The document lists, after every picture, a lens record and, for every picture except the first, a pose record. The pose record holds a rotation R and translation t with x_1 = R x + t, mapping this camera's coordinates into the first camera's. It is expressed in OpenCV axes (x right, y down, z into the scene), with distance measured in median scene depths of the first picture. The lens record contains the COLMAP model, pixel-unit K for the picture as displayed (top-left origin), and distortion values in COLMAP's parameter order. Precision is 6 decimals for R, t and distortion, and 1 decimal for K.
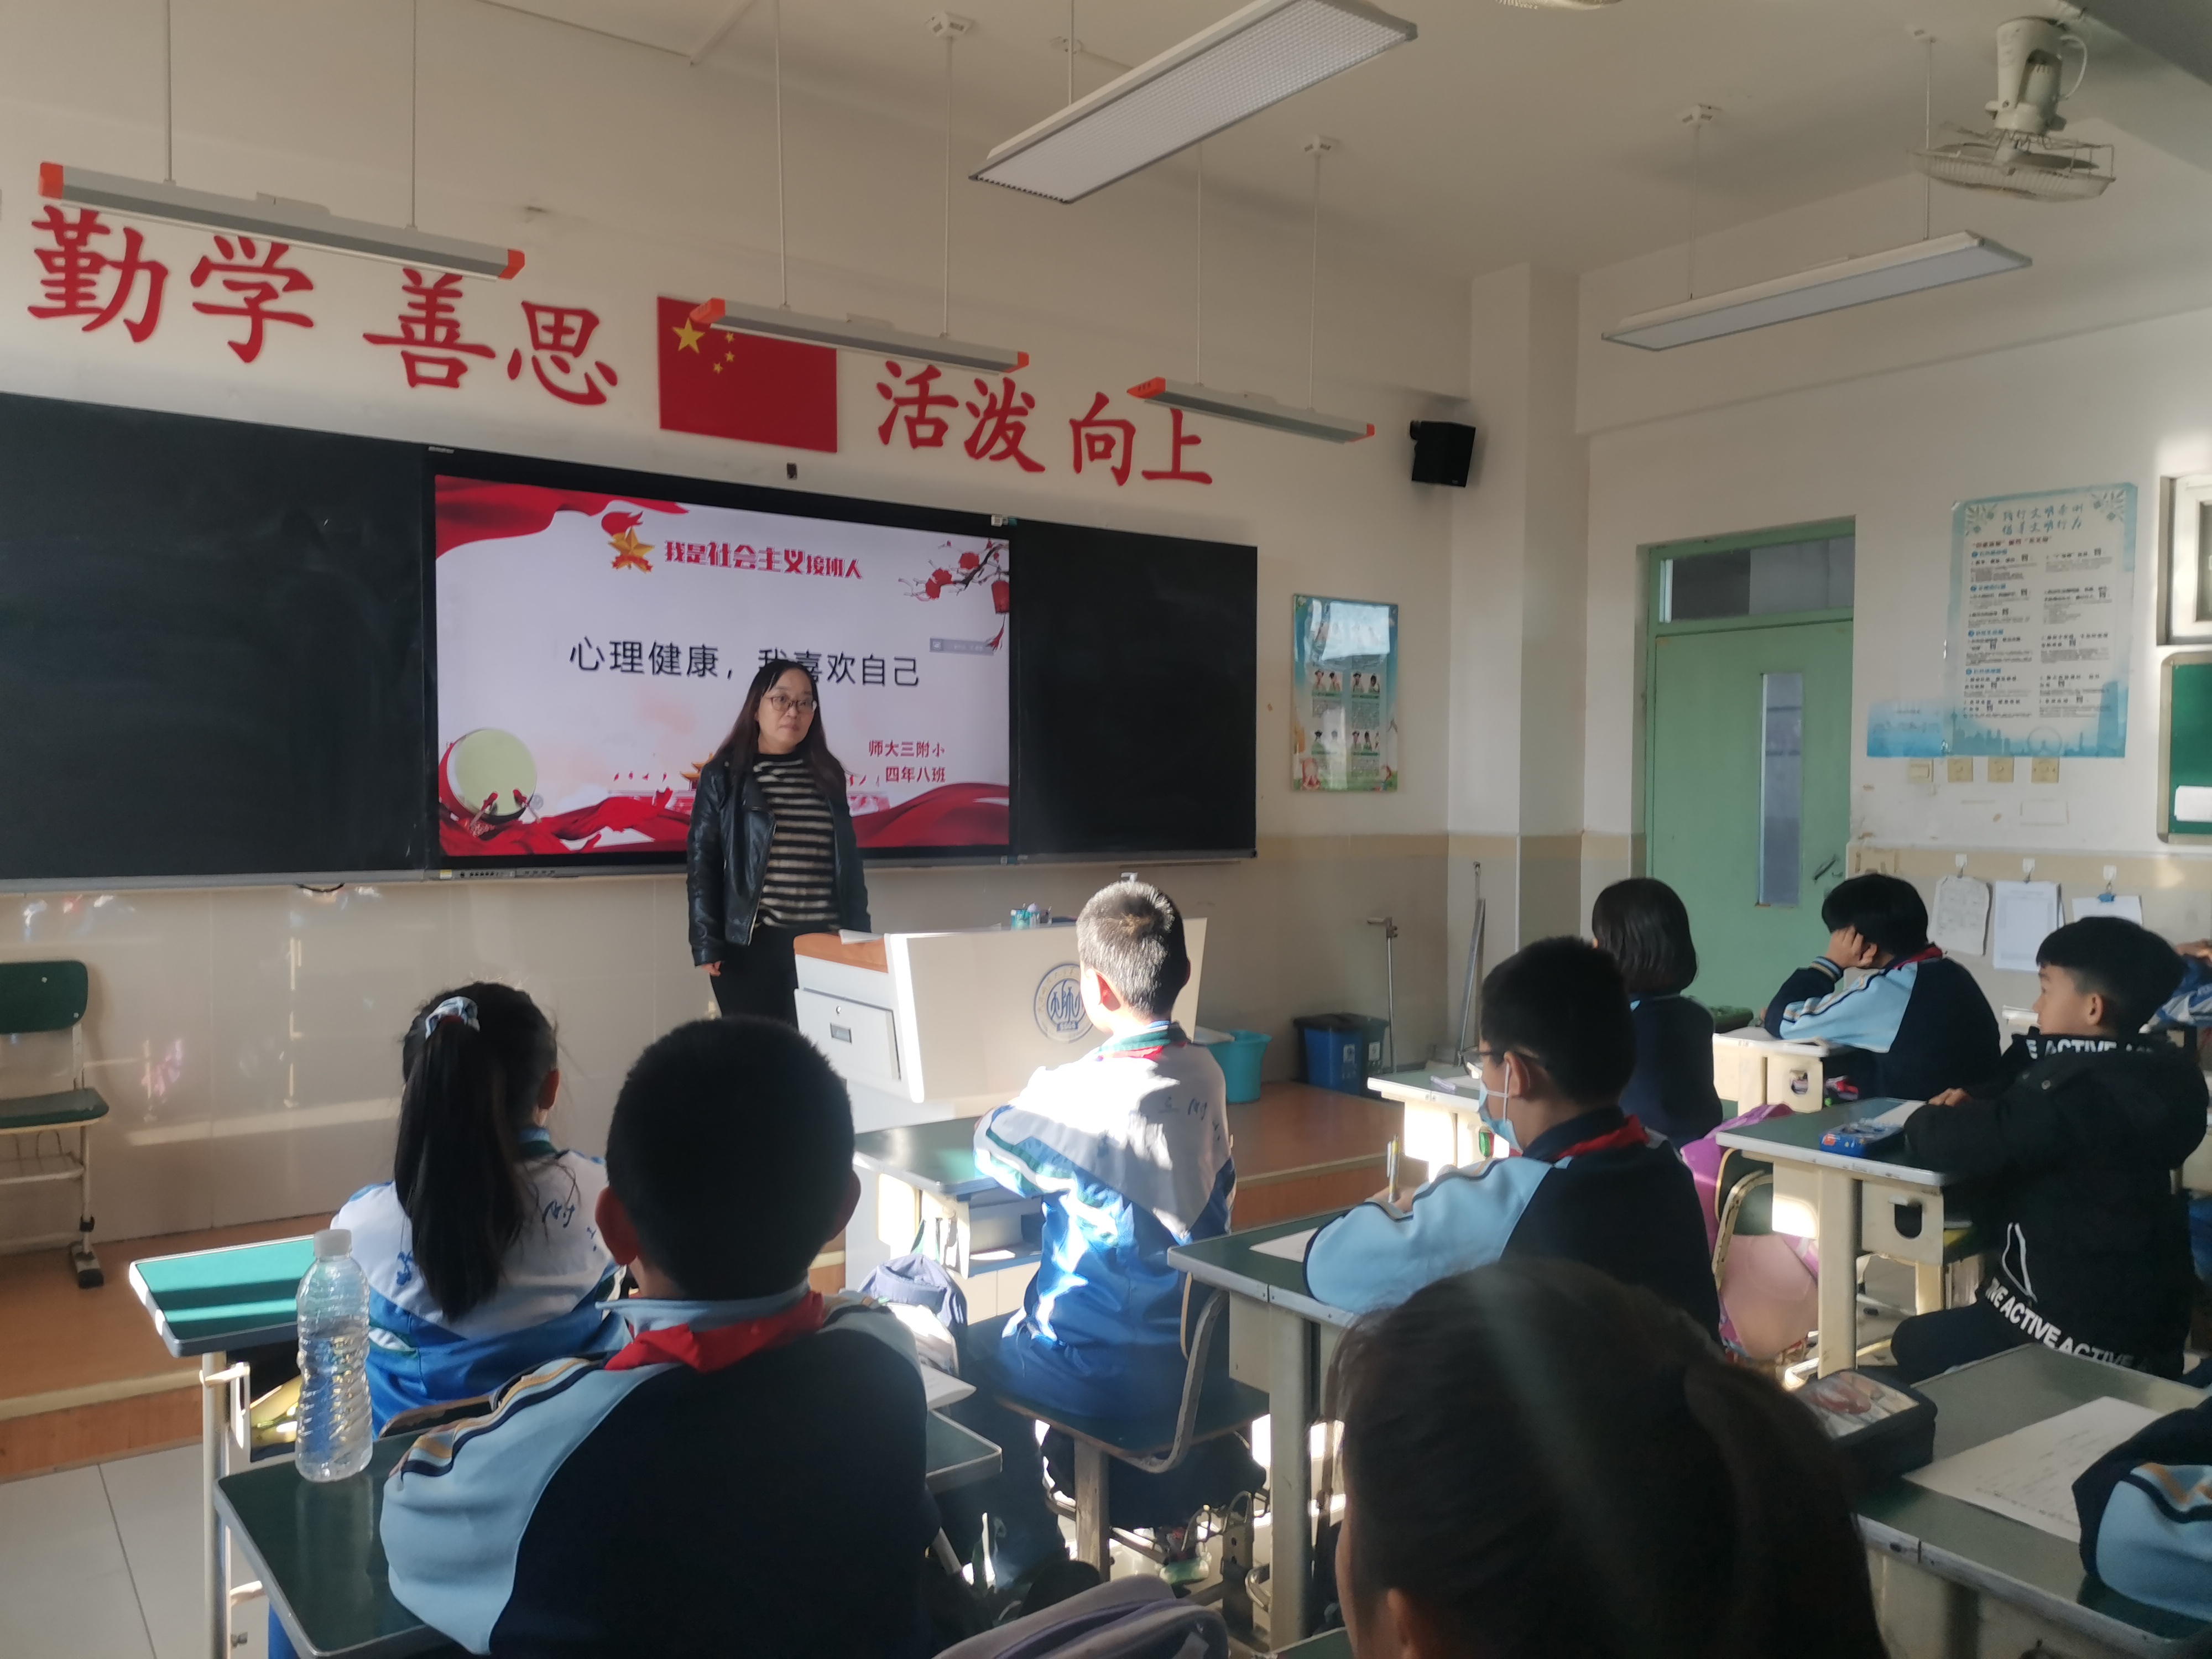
lens RADIAL K [[1674.1, 0, 1106.0], [0, 1674.1, 829.5], [0, 0, 1]] dist [0.115410, -0.141083]
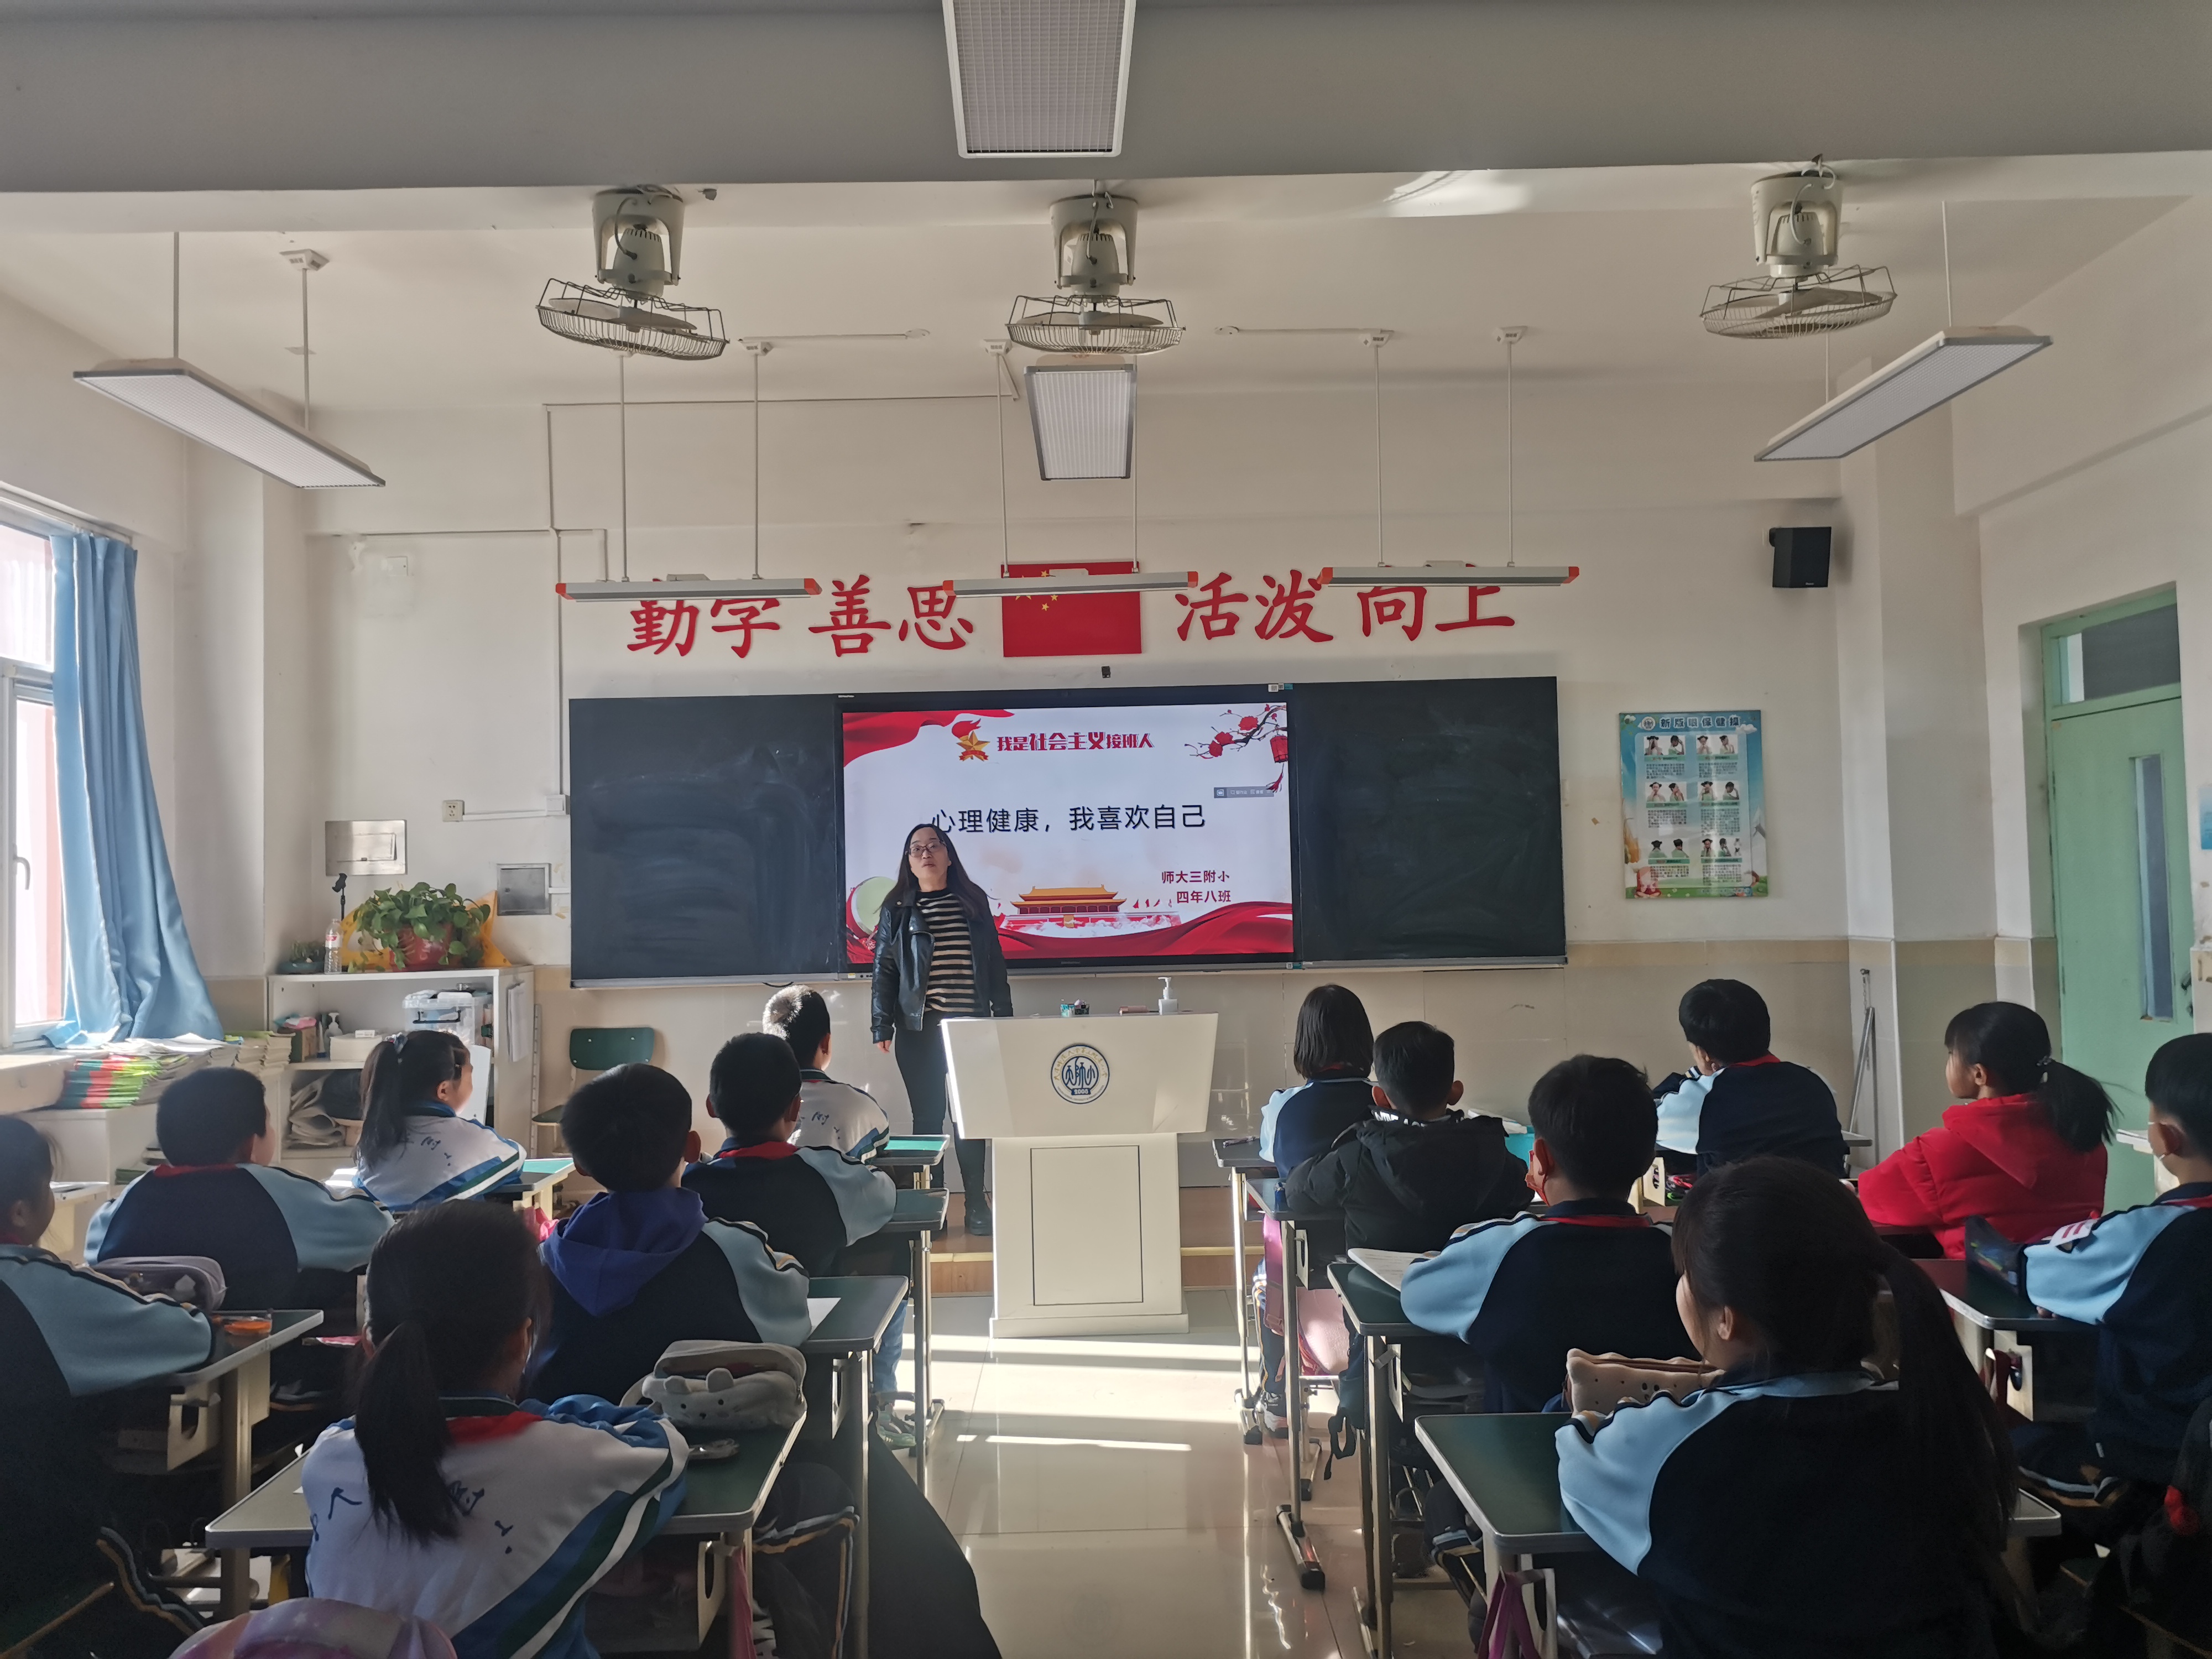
lens RADIAL K [[1674.1, 0, 1106.0], [0, 1674.1, 829.5], [0, 0, 1]] dist [0.115410, -0.141083]
pose [[0.809694, -0.053106, -0.584445, 0.549780], [0.014932, 0.997439, -0.069945, 0.003462], [0.586662, 0.047907, 0.808413, -0.058046]]
